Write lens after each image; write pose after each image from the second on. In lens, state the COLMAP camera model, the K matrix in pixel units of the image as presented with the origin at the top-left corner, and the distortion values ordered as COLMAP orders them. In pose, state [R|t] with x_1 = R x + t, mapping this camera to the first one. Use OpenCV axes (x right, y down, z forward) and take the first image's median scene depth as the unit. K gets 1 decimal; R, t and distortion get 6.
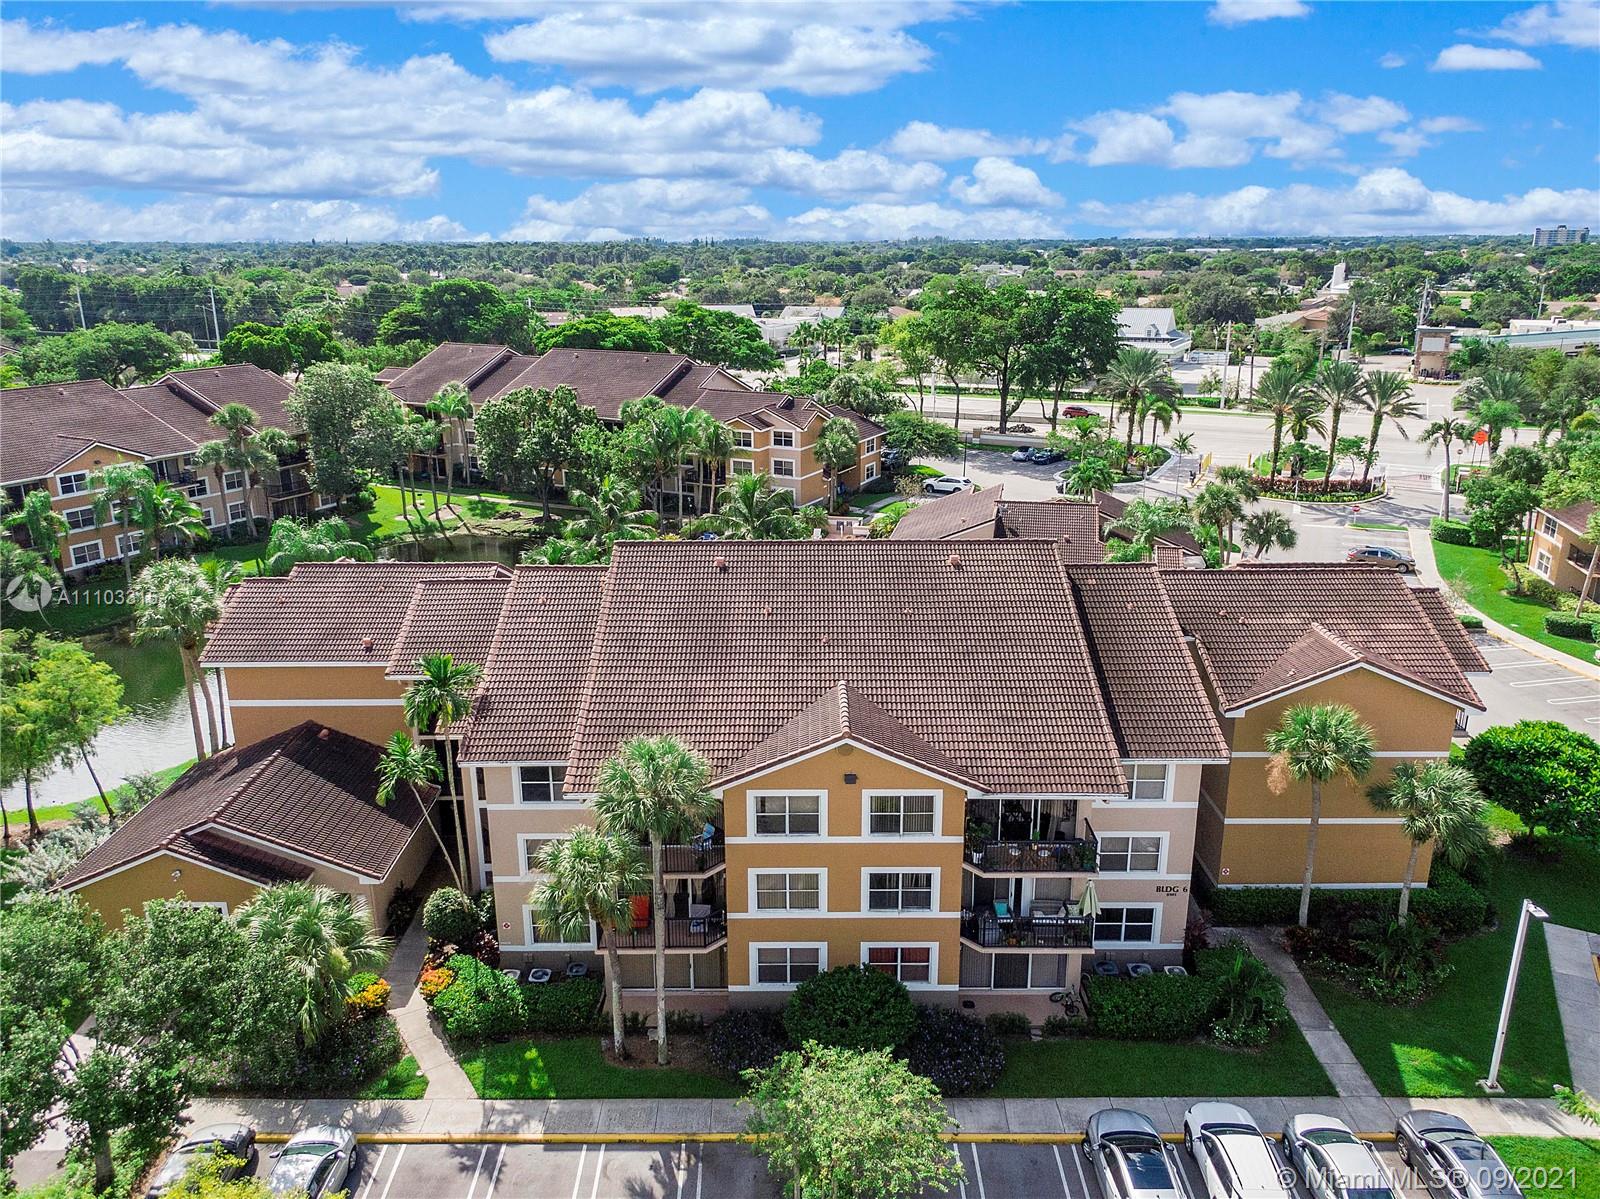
lens RADIAL K [[1190.7, 0, 803.5], [0, 1190.7, 595.0], [0, 0, 1]] dist [0.030477, -0.041219]
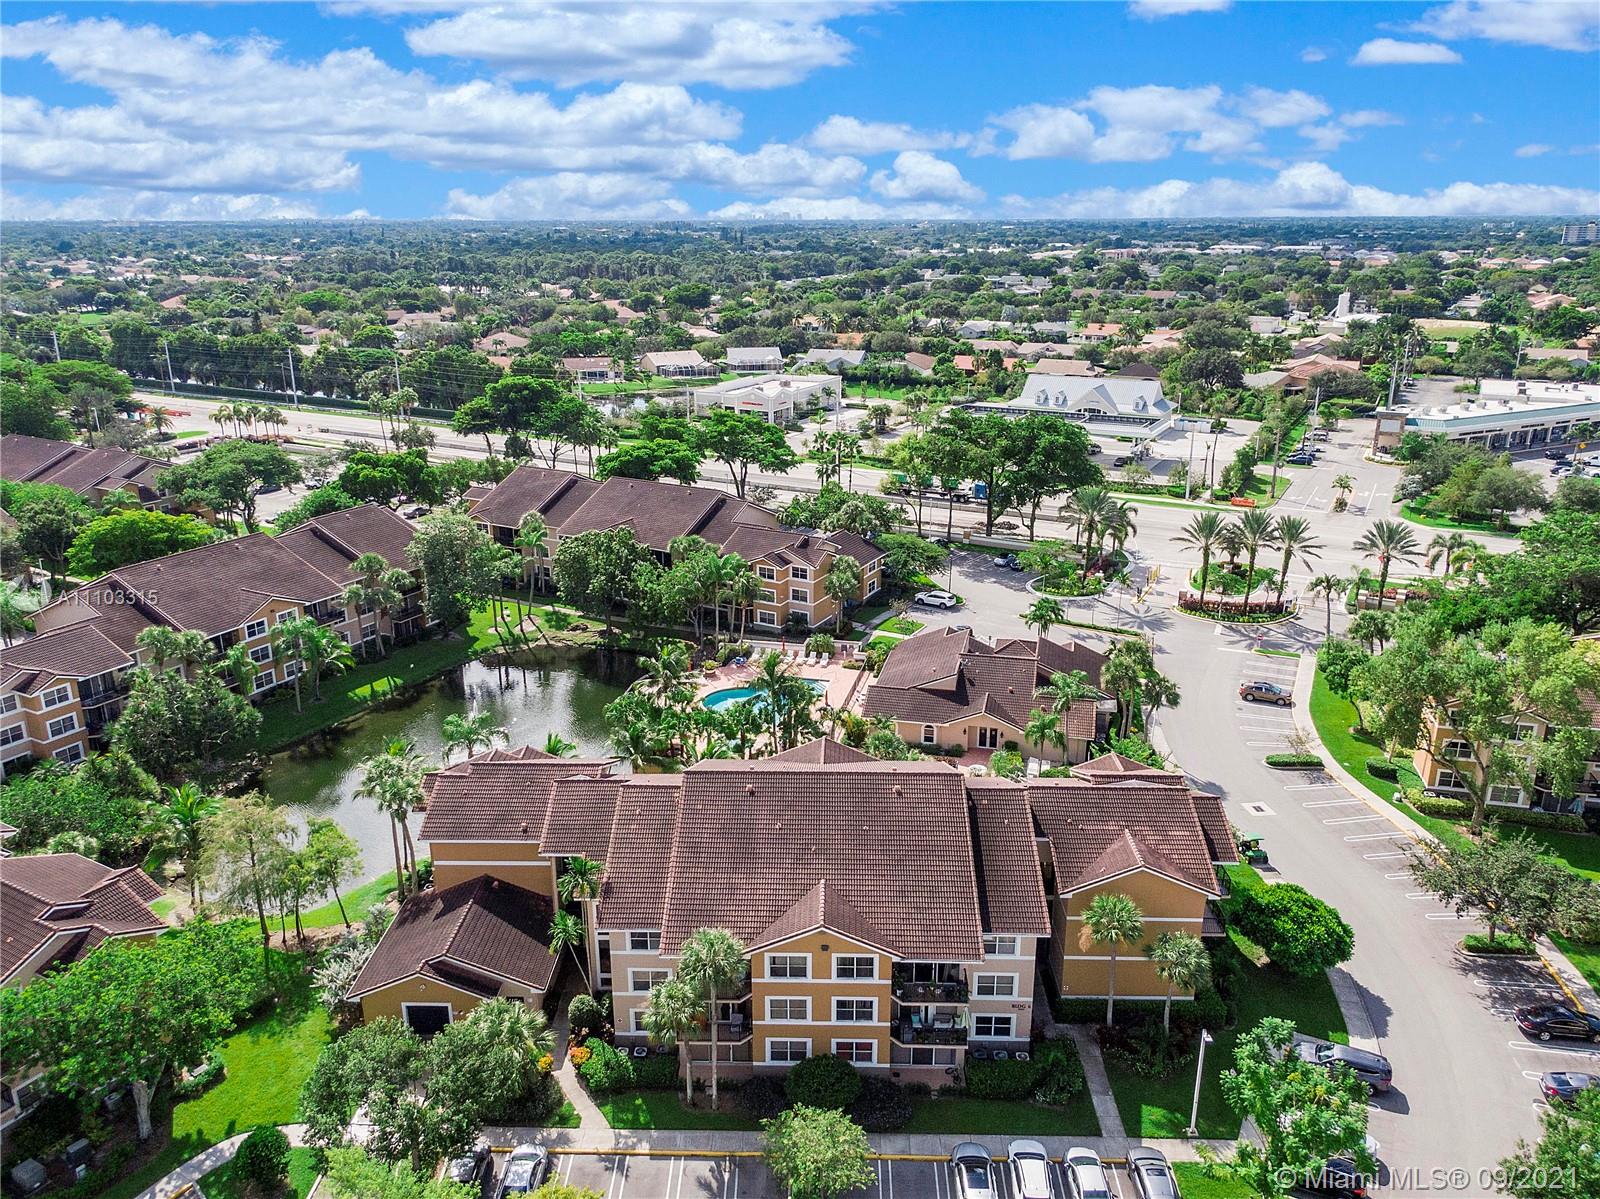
lens RADIAL K [[1190.7, 0, 803.7], [0, 1190.7, 598.1], [0, 0, 1]] dist [0.030477, -0.041219]
pose [[0.999728, 0.009317, -0.021374, 0.036801], [-0.008874, 0.999746, 0.020730, -0.348385], [0.021561, -0.020535, 0.999557, -0.645003]]
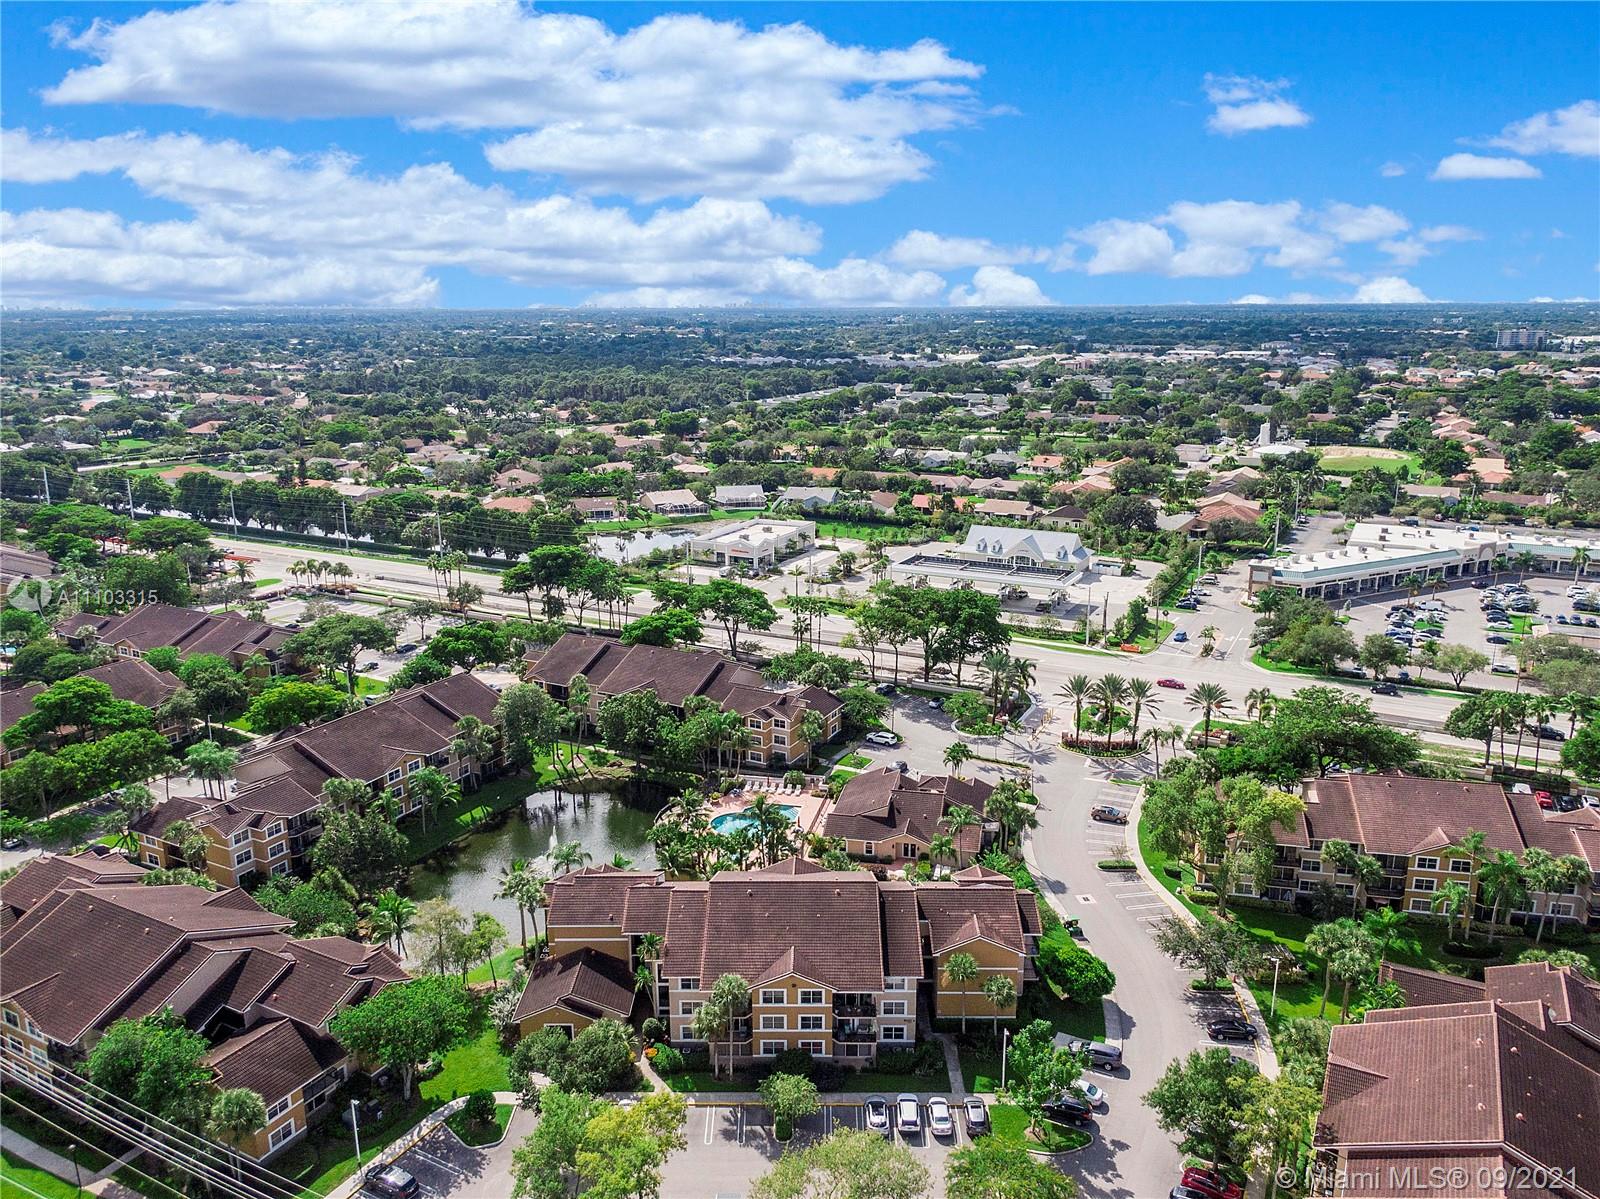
lens RADIAL K [[1190.7, 0, 806.4], [0, 1190.7, 597.7], [0, 0, 1]] dist [0.030477, -0.041219]
pose [[0.999989, 0.002890, -0.003800, 0.071508], [-0.003061, 0.998944, -0.045845, -0.621096], [0.003663, 0.045856, 0.998941, -1.864448]]
